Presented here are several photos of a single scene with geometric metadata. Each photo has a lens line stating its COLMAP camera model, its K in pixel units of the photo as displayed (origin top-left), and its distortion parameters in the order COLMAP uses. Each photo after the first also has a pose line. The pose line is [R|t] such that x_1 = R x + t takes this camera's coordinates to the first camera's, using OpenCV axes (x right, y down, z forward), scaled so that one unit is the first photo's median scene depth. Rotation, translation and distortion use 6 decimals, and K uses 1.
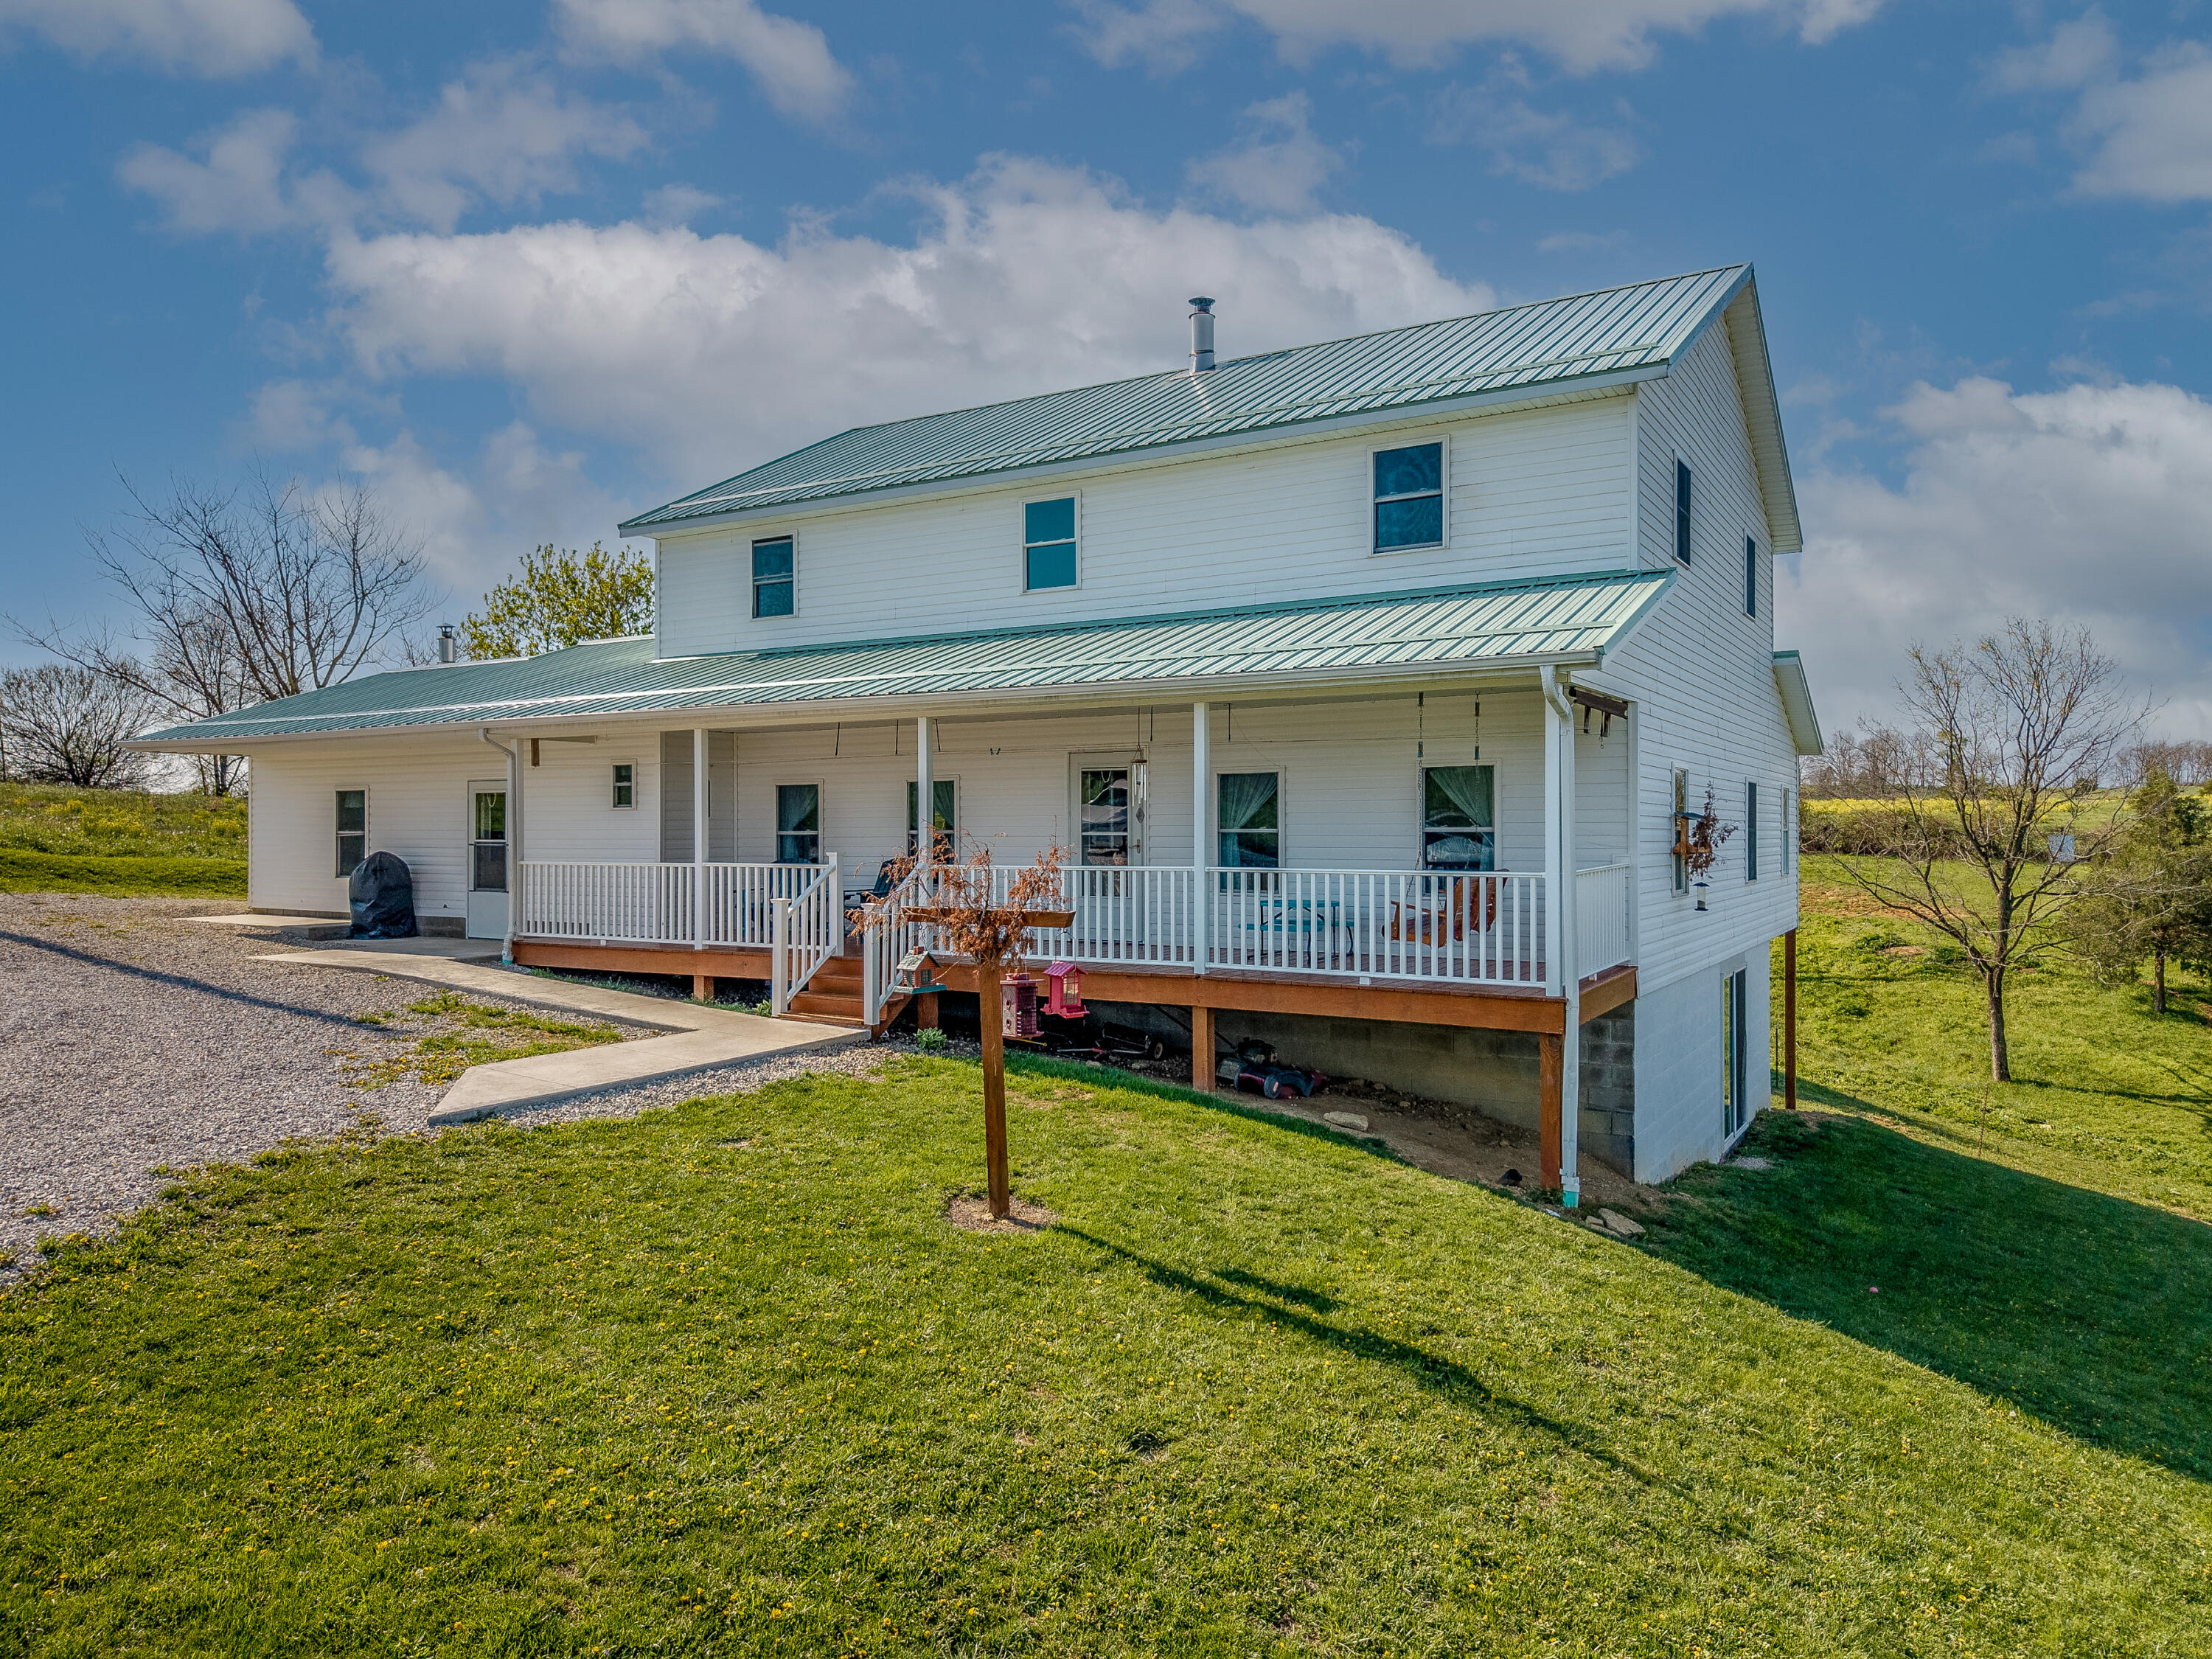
lens RADIAL K [[1477.3, 0, 1106.0], [0, 1477.3, 829.5], [0, 0, 1]] dist [0.049063, -0.057926]
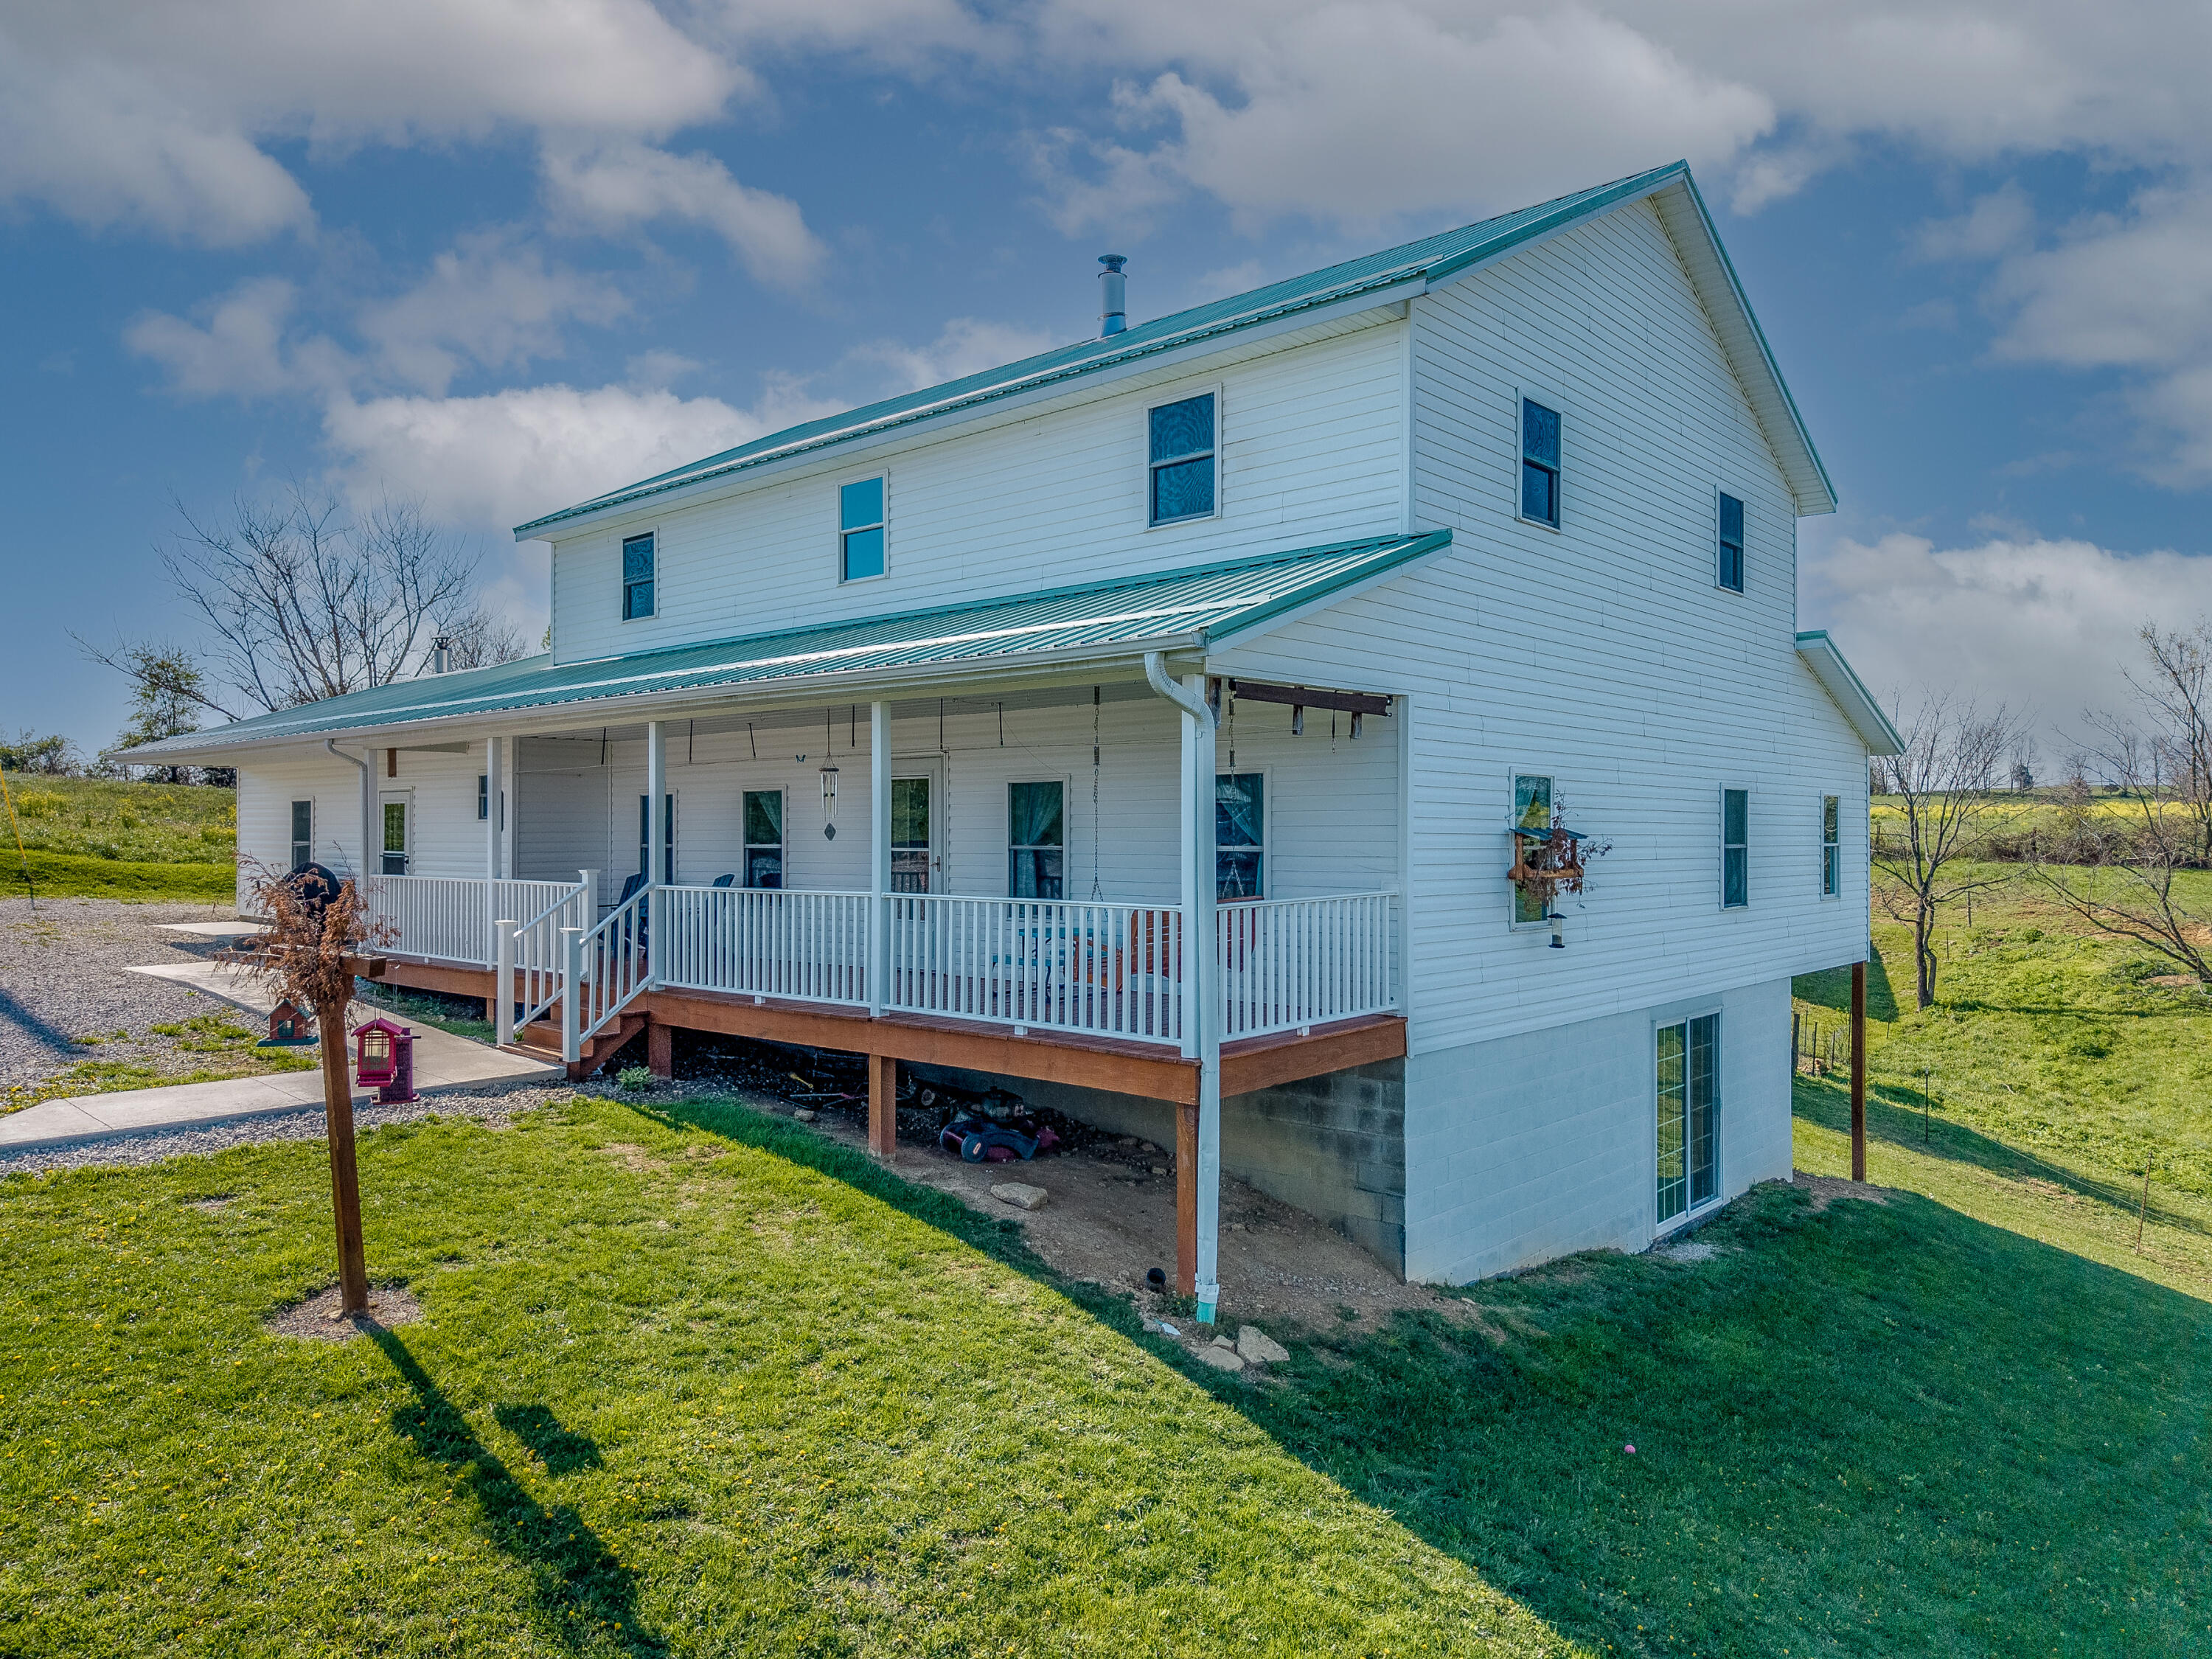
lens RADIAL K [[1477.3, 0, 1106.0], [0, 1477.3, 829.5], [0, 0, 1]] dist [0.049063, -0.057926]
pose [[0.982715, 0.001796, -0.185117, 0.315570], [-0.002148, 0.999996, -0.001703, -0.009127], [0.185113, 0.002071, 0.982715, 0.151309]]
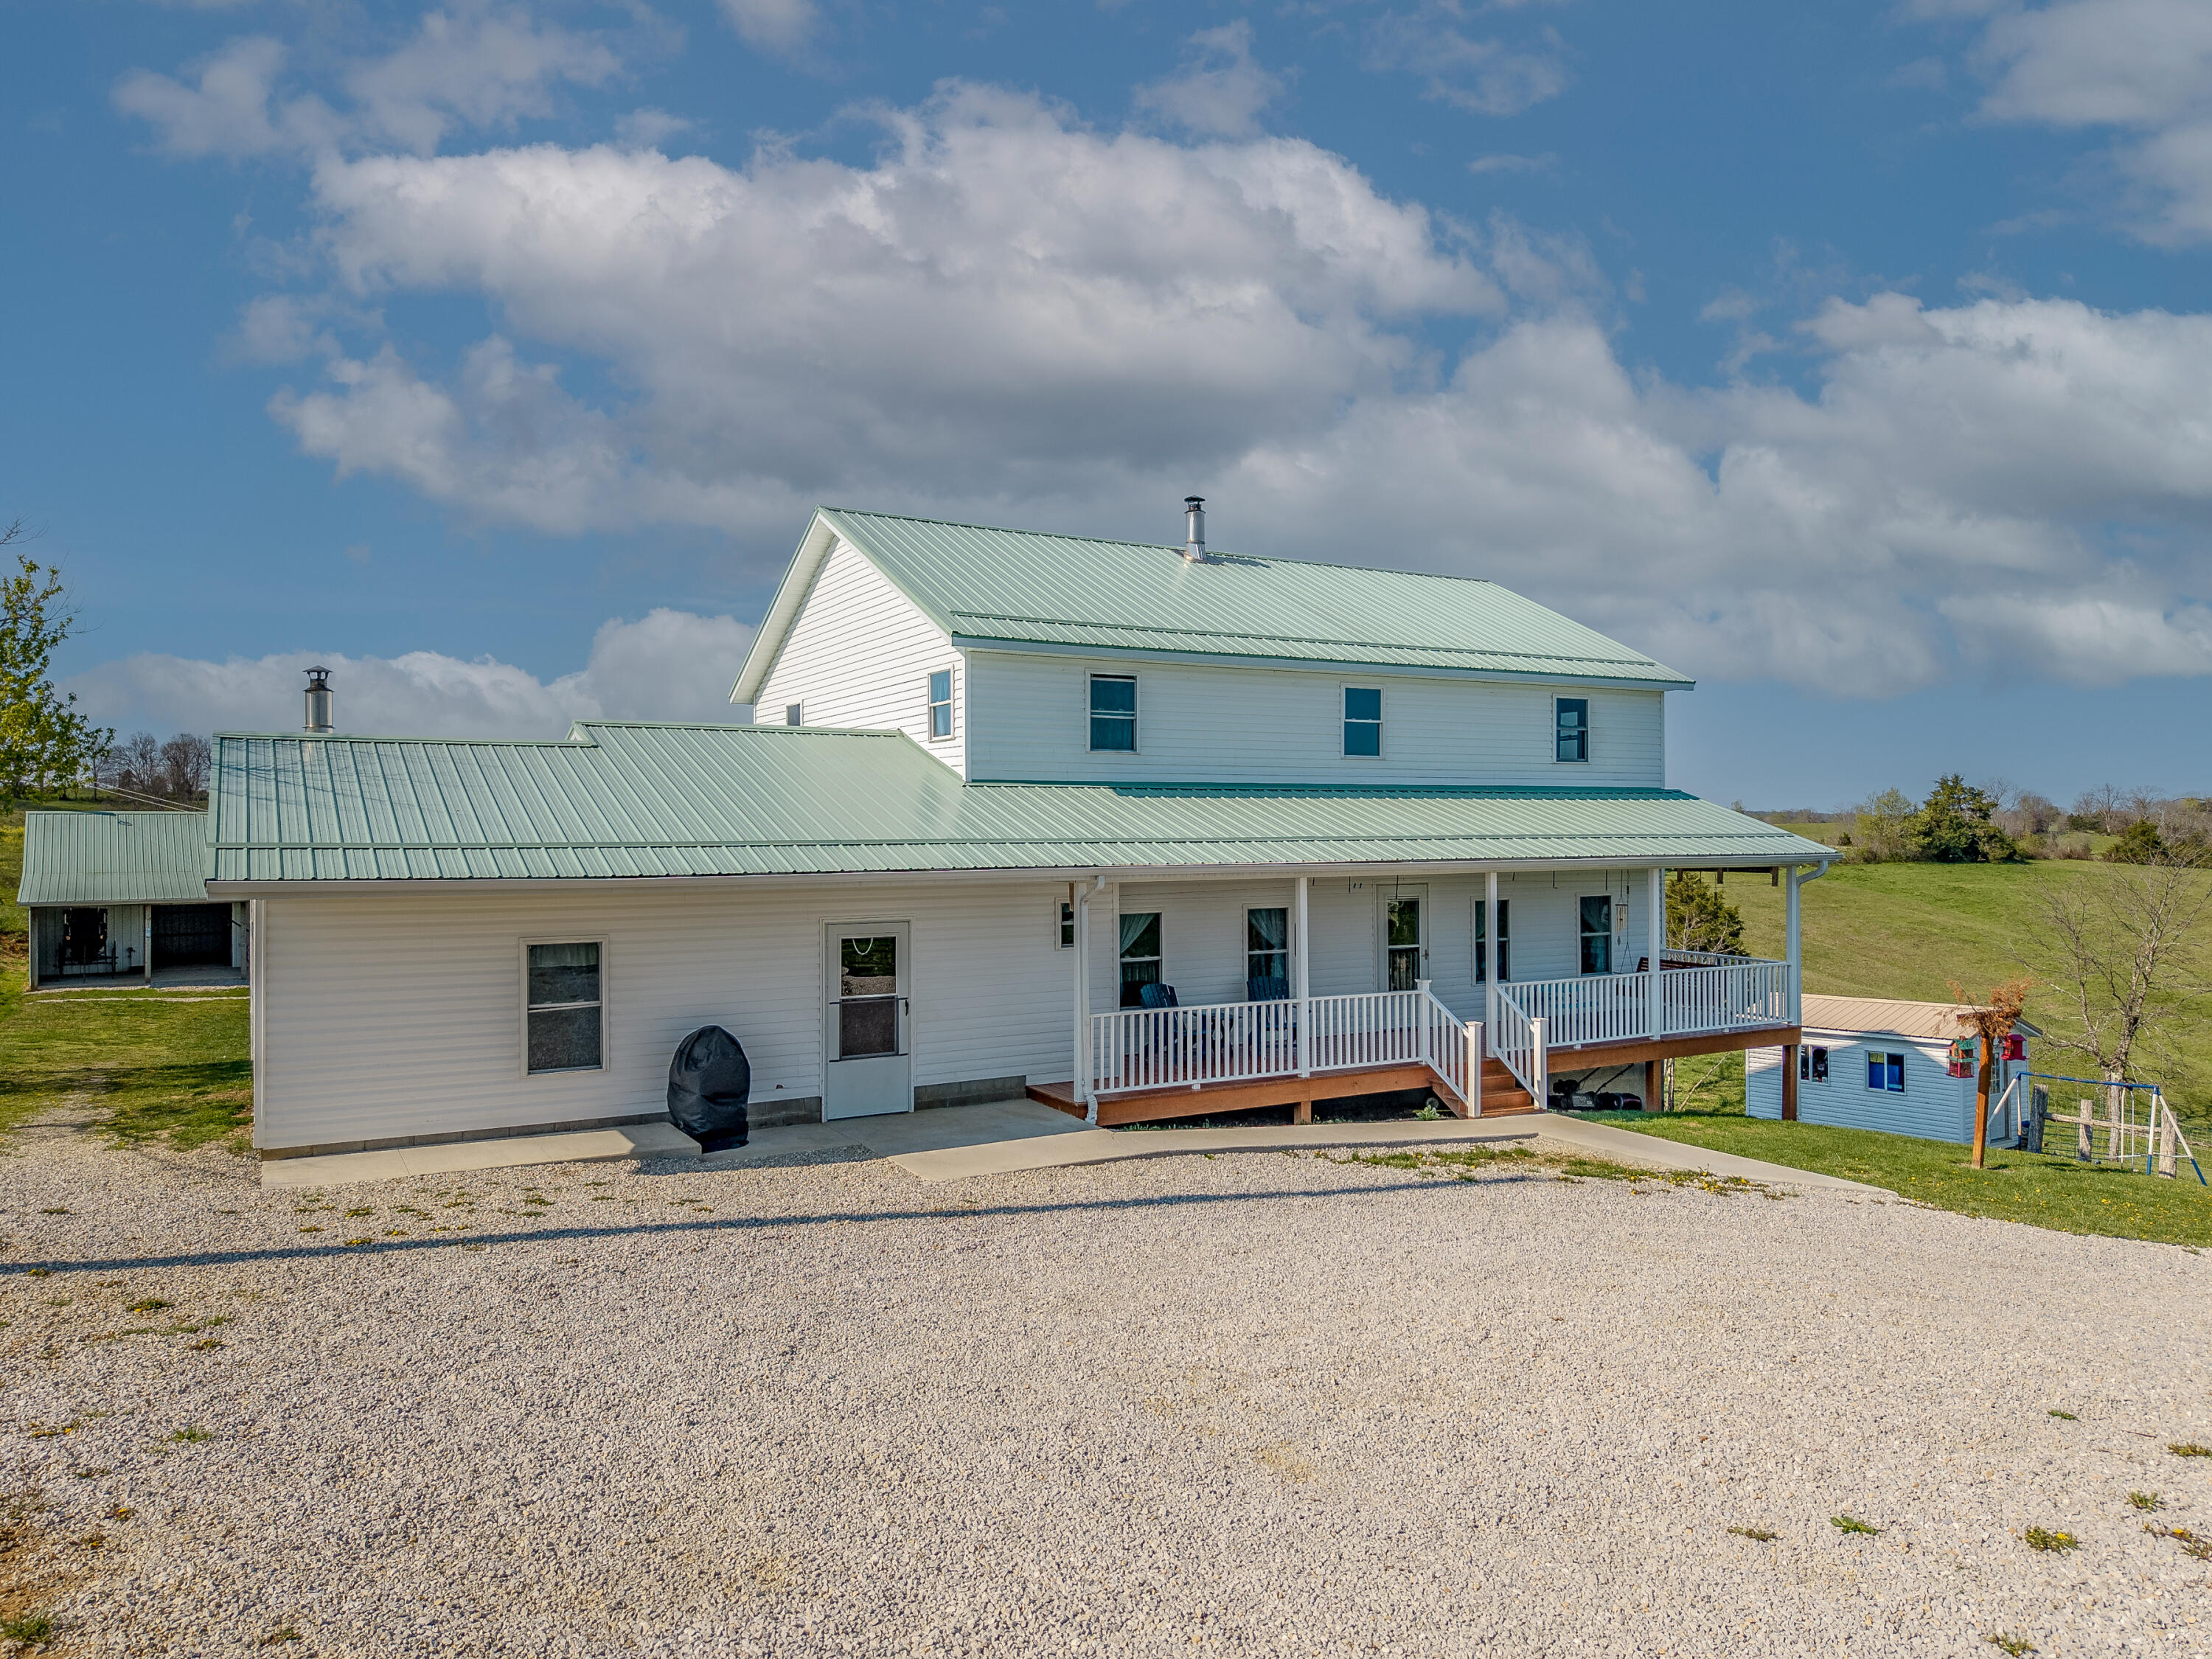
lens RADIAL K [[1477.1, 0, 1106.0], [0, 1477.1, 829.5], [0, 0, 1]] dist [0.036375, -0.031894]
pose [[0.482580, -0.002844, 0.875847, -1.439665], [-0.000520, 0.999994, 0.003534, -0.118883], [-0.875852, -0.002161, 0.482576, 0.652701]]
